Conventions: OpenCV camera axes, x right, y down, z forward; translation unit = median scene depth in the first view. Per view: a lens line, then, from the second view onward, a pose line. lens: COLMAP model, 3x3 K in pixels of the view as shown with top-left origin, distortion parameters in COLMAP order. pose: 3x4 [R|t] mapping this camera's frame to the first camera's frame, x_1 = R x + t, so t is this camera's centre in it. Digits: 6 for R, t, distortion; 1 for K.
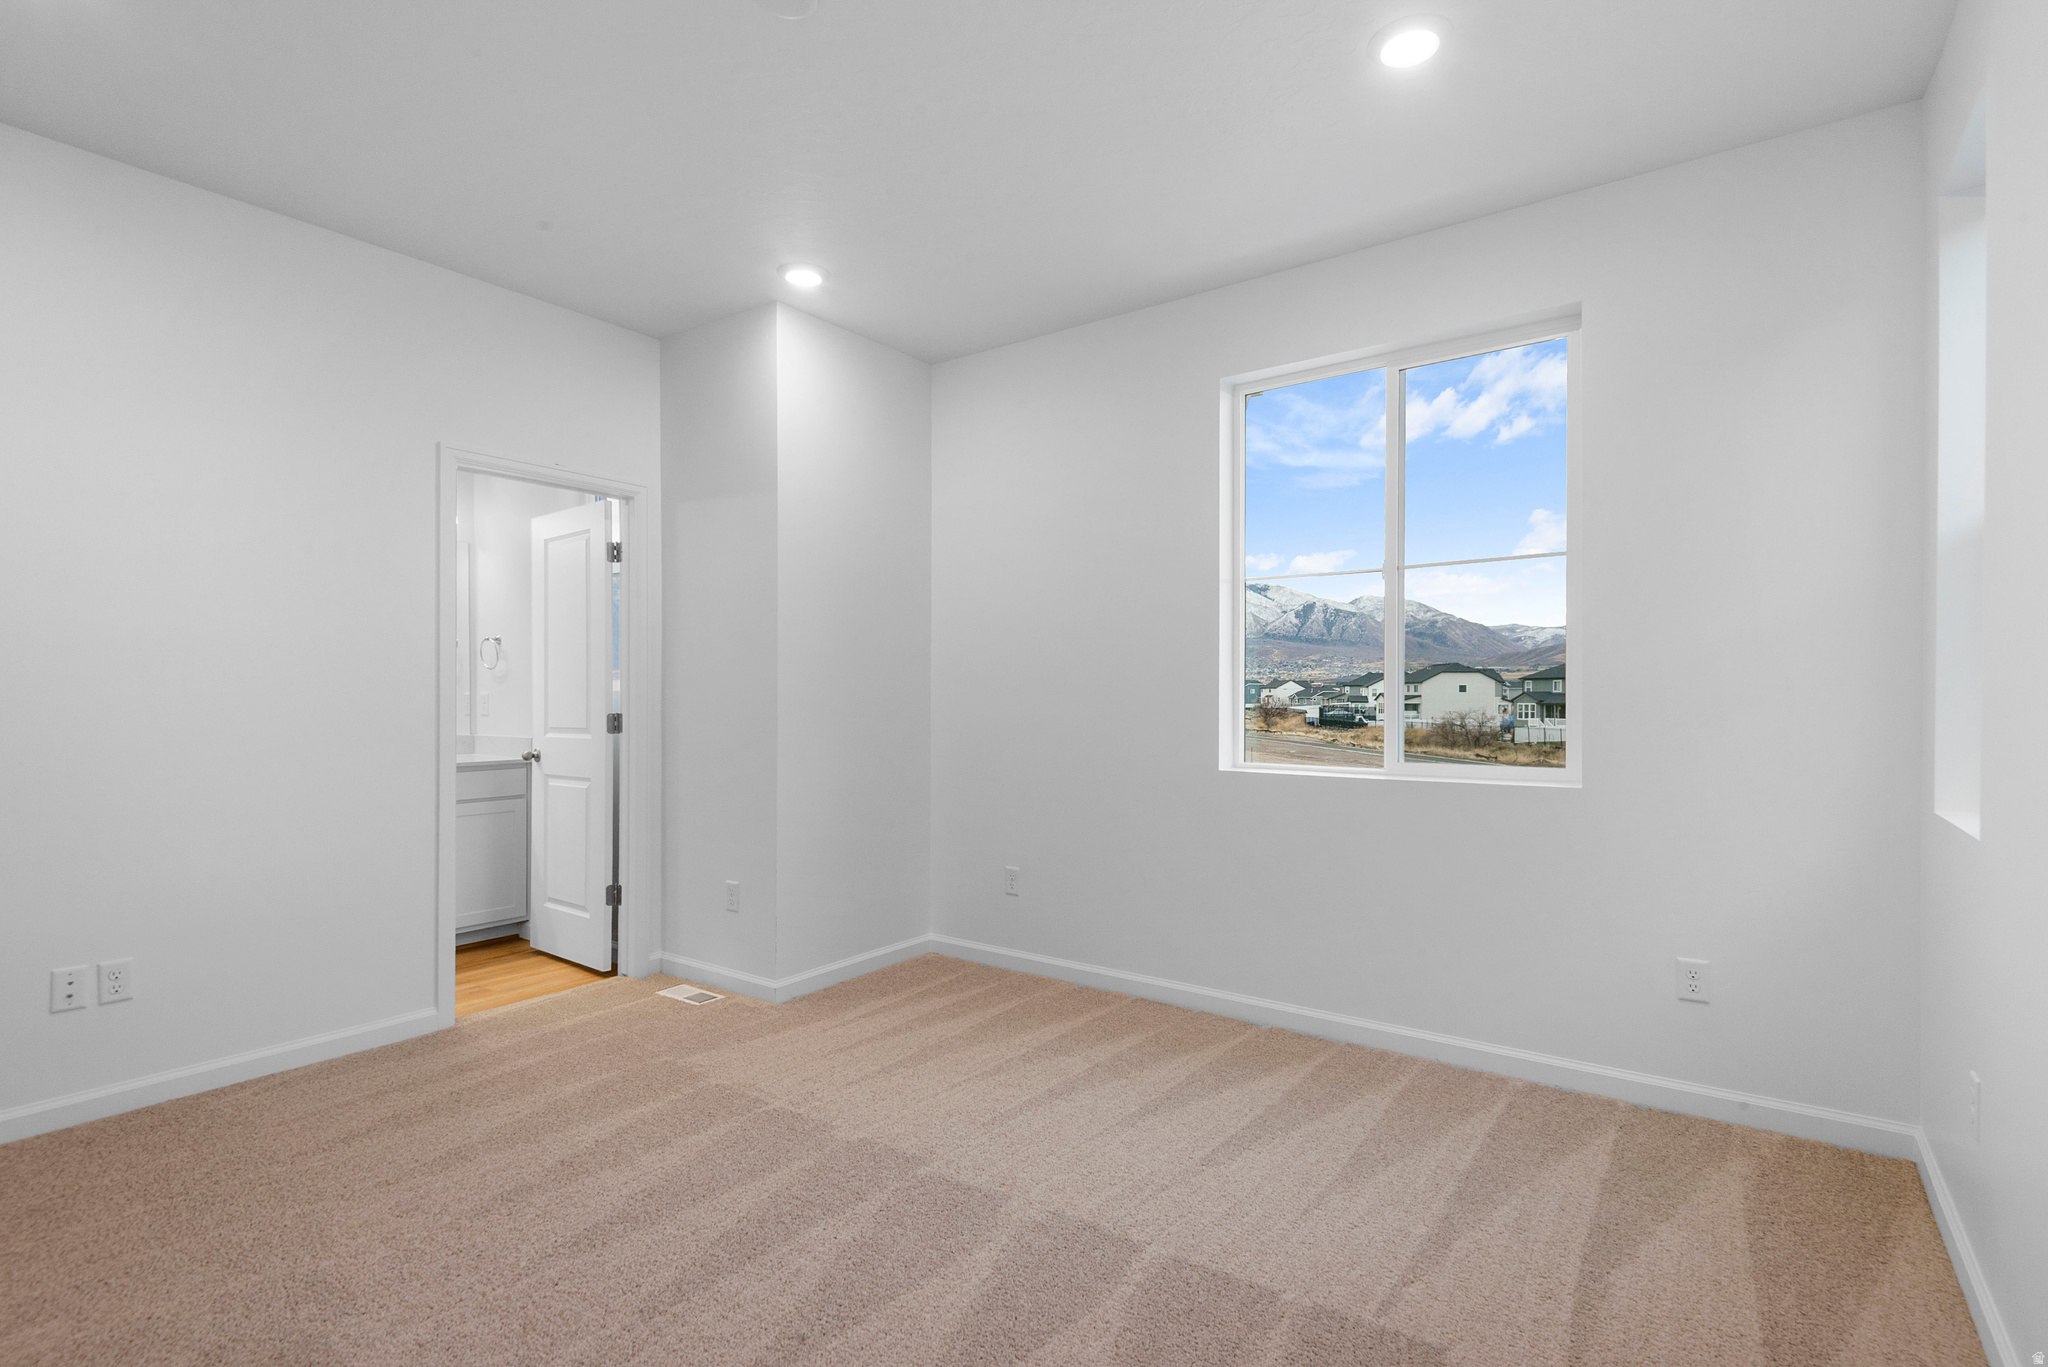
lens RADIAL K [[980.9, 0, 1018.7], [0, 980.9, 666.7], [0, 0, 1]] dist [0.053241, -0.027785]
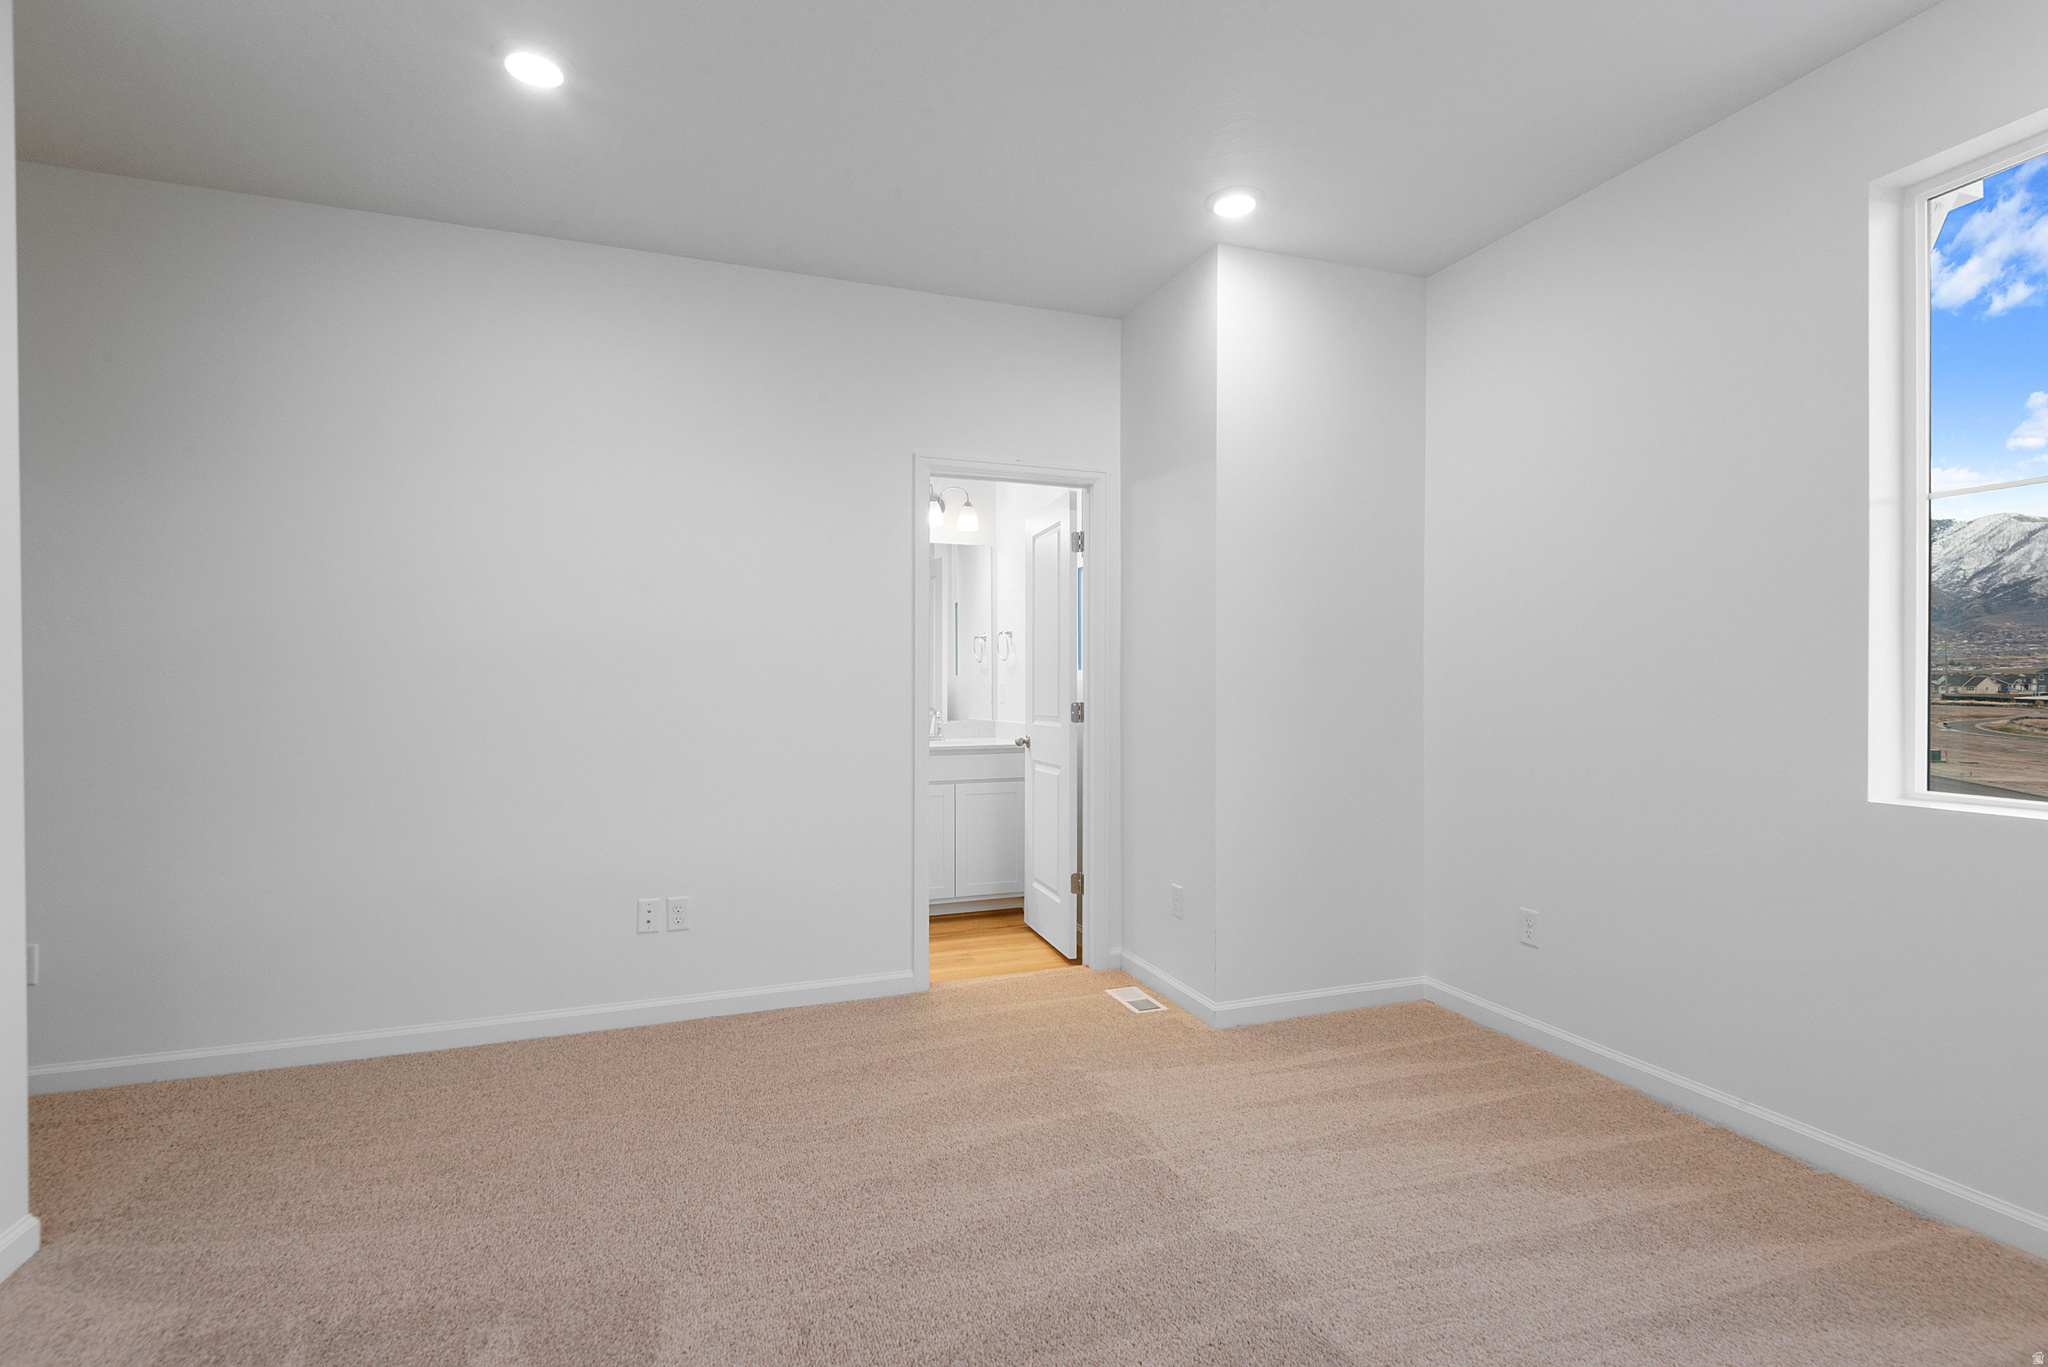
lens RADIAL K [[980.9, 0, 1018.7], [0, 980.9, 666.7], [0, 0, 1]] dist [0.053241, -0.027785]
pose [[0.834892, -0.009988, -0.550323, 0.105520], [0.017221, 0.999820, 0.007979, 0.002054], [0.550144, -0.016138, 0.834914, 0.161694]]
